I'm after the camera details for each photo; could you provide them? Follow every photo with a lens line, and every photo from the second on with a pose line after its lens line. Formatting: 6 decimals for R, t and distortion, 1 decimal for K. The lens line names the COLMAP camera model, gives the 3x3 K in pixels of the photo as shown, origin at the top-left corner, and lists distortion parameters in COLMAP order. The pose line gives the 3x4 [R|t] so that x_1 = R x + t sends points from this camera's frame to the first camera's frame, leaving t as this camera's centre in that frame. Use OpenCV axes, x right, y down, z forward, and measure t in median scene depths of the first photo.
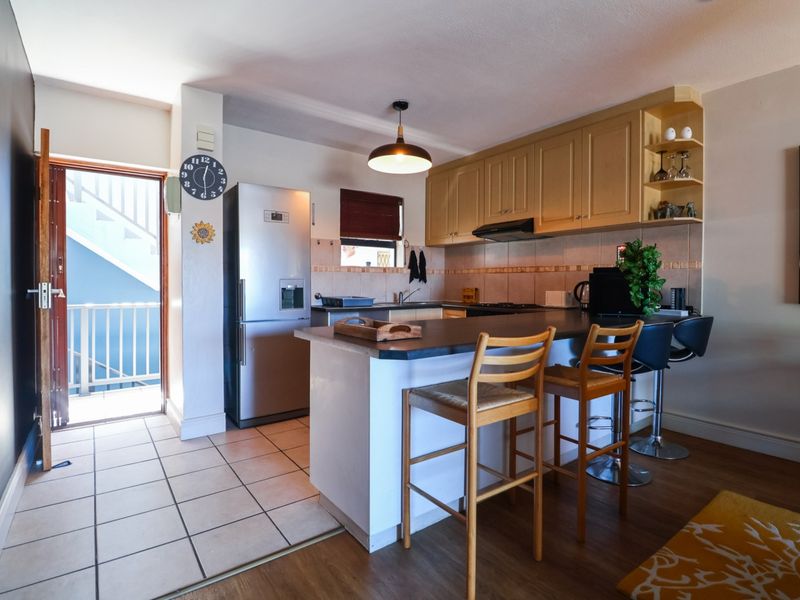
lens RADIAL K [[415.1, 0, 403.6], [0, 415.1, 292.8], [0, 0, 1]] dist [-0.011595, -0.002097]
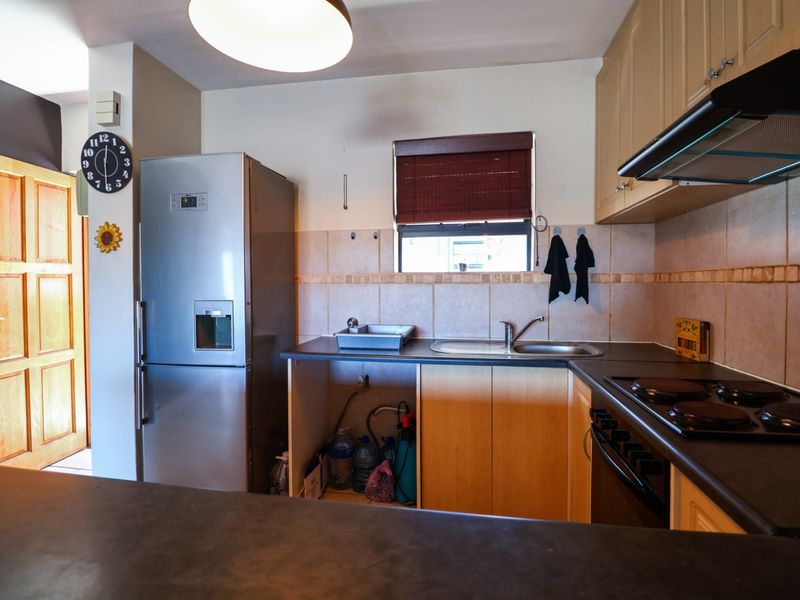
lens RADIAL K [[415.1, 0, 401.8], [0, 415.1, 296.8], [0, 0, 1]] dist [-0.011595, -0.002097]
pose [[0.678534, 0.018769, -0.734329, 0.294478], [-0.014736, 0.999820, 0.011938, -0.039011], [0.734421, 0.002720, 0.678688, 0.621468]]
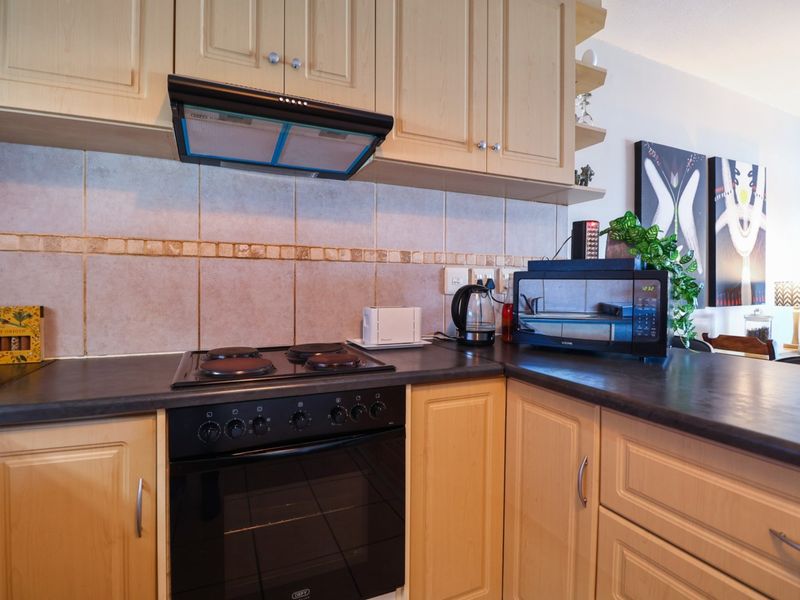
lens RADIAL K [[415.1, 0, 398.9], [0, 415.1, 295.6], [0, 0, 1]] dist [-0.011595, -0.002097]
pose [[0.209643, -0.017379, 0.977624, -0.041237], [0.019180, 0.999723, 0.013659, -0.019775], [-0.977590, 0.015887, 0.209918, 0.811334]]
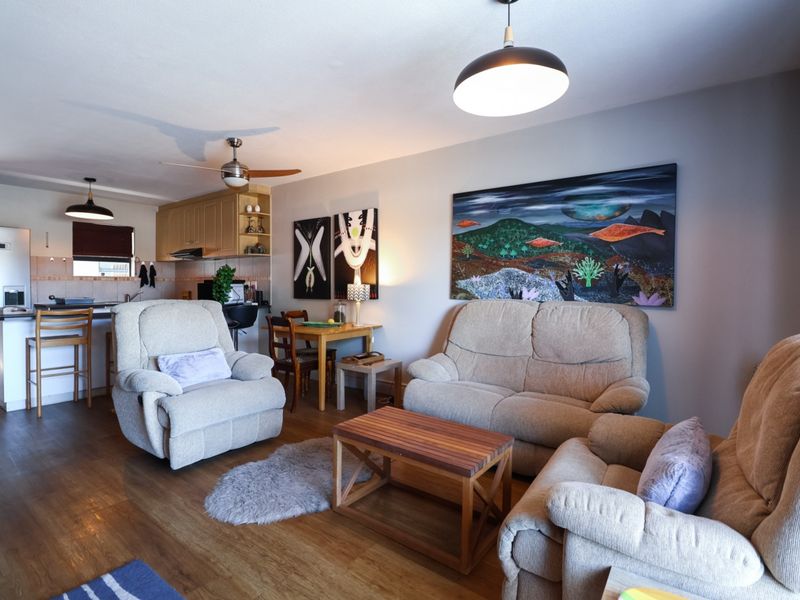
lens RADIAL K [[411.0, 0, 402.9], [0, 411.0, 298.5], [0, 0, 1]] dist [-0.015812, -0.001166]
pose [[0.955963, -0.009032, 0.293347, 0.528817], [0.006295, 0.999927, 0.010272, 0.004913], [-0.293419, -0.007973, 0.955951, -0.676376]]
